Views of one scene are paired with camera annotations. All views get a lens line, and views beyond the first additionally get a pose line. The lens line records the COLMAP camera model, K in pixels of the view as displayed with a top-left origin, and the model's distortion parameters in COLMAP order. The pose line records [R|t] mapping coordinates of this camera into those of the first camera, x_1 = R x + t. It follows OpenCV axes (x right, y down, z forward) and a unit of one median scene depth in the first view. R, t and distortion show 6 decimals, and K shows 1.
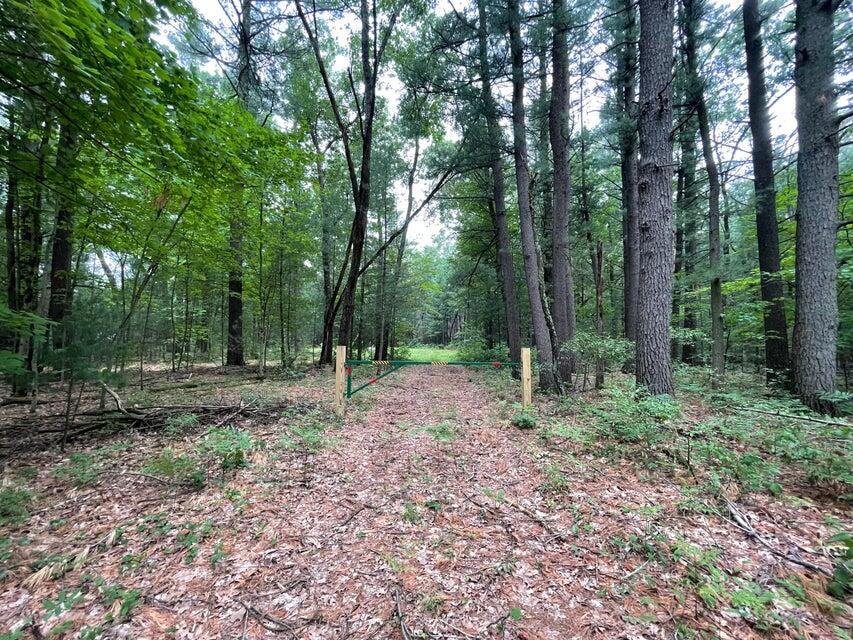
lens RADIAL K [[342.8, 0, 427.4], [0, 342.8, 321.5], [0, 0, 1]] dist [-0.003220, 0.000956]
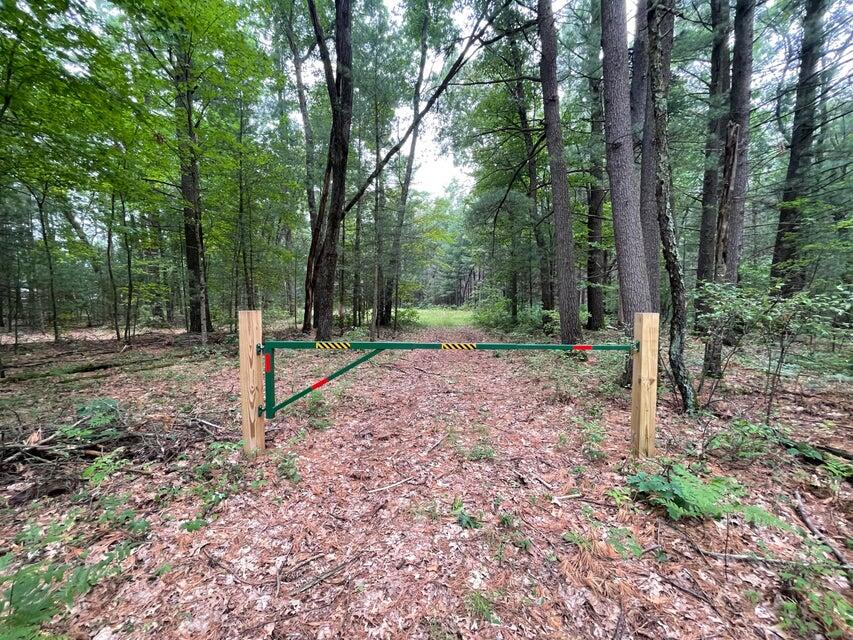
lens RADIAL K [[342.8, 0, 428.6], [0, 342.8, 319.6], [0, 0, 1]] dist [-0.003220, 0.000956]
pose [[0.999505, 0.000533, -0.031444, 0.002206], [0.002878, 0.994111, 0.108327, 0.009988], [0.031316, -0.108364, 0.993618, 0.140663]]
